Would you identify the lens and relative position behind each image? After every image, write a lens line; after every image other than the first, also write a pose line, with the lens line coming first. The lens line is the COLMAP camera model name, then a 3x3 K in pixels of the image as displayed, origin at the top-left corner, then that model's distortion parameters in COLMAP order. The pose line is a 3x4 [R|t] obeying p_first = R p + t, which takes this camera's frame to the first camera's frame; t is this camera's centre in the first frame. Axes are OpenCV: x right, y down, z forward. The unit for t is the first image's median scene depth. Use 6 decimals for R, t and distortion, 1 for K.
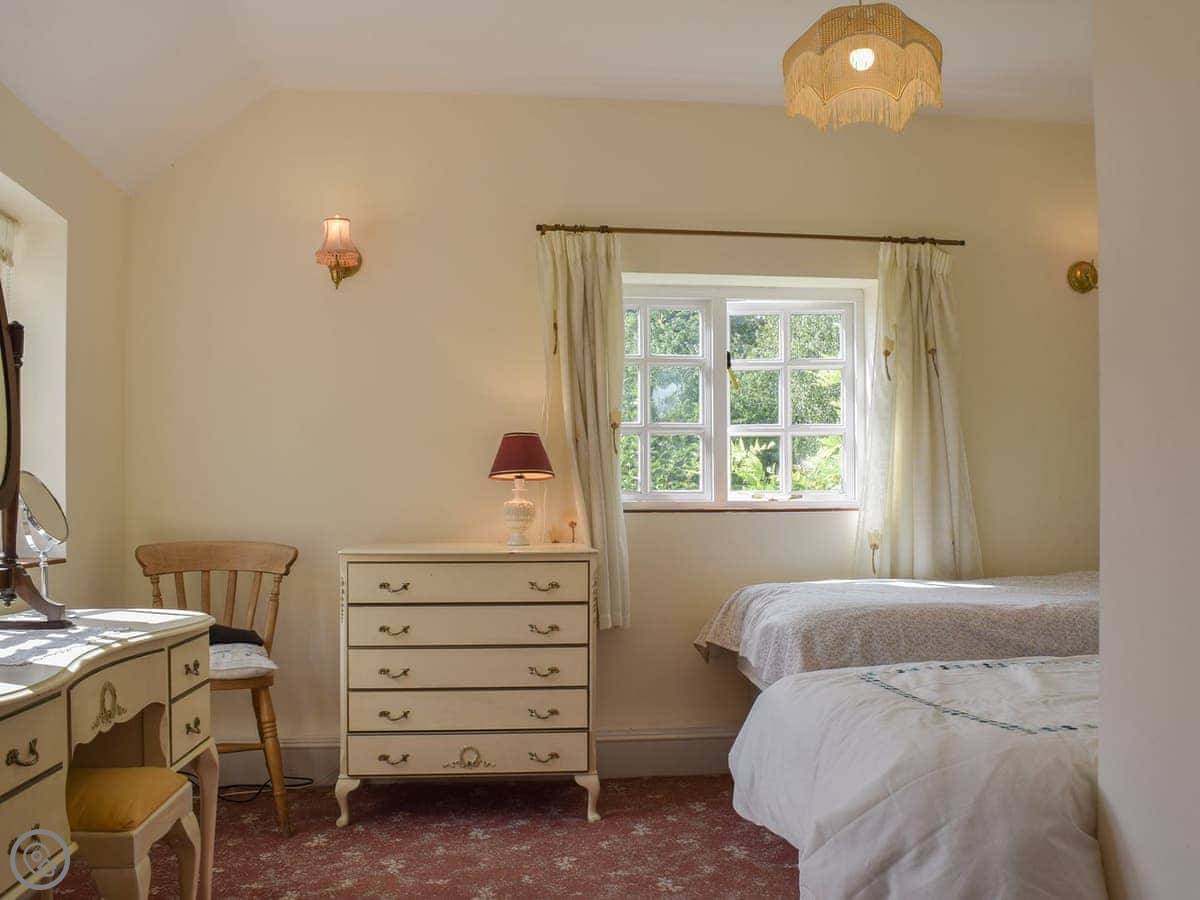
lens RADIAL K [[1149.6, 0, 599.1], [0, 1149.6, 490.7], [0, 0, 1]] dist [-0.088688, -0.006064]
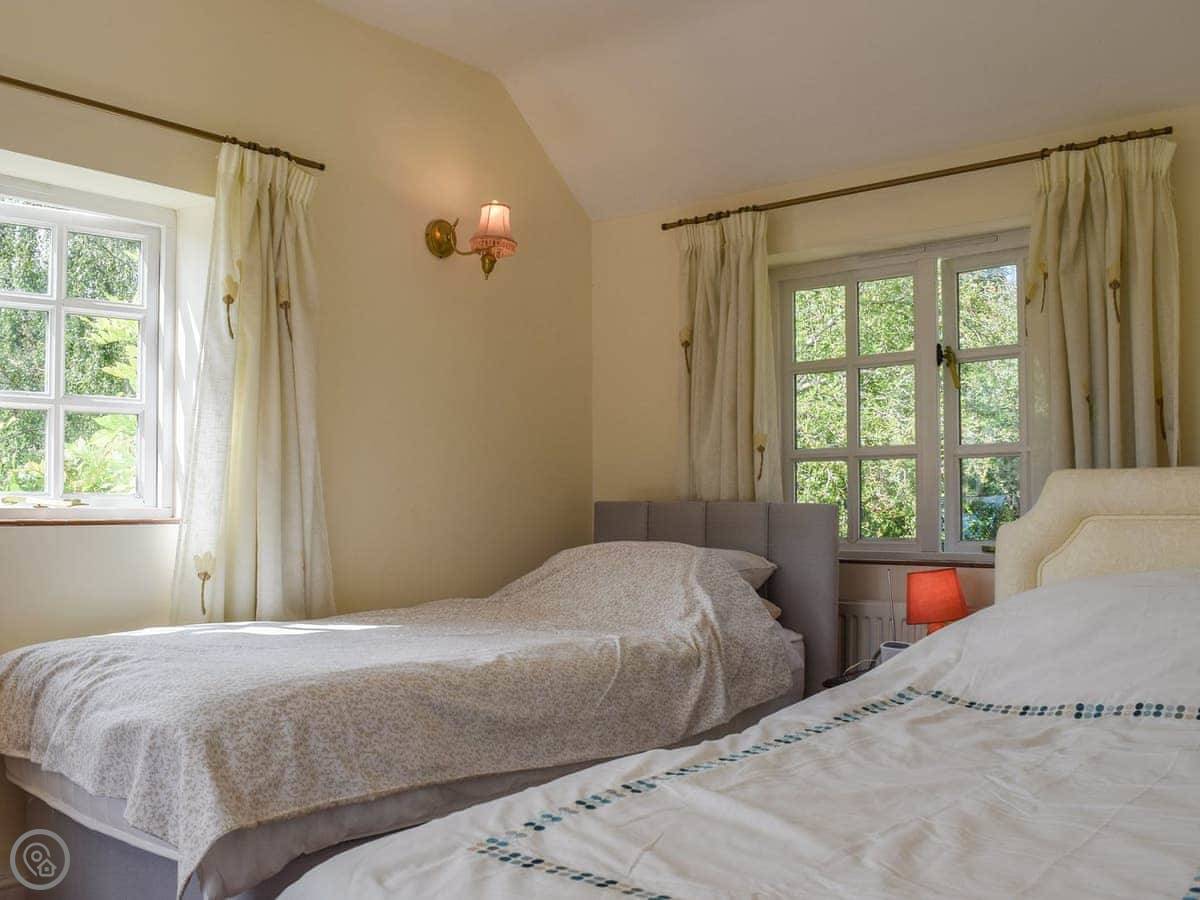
lens RADIAL K [[1149.6, 0, 599.1], [0, 1149.6, 490.7], [0, 0, 1]] dist [-0.088688, -0.006064]
pose [[0.728622, 0.018178, 0.684674, -0.057715], [-0.017205, 0.999818, -0.008236, -0.001208], [-0.684700, -0.005779, 0.728802, 0.331393]]
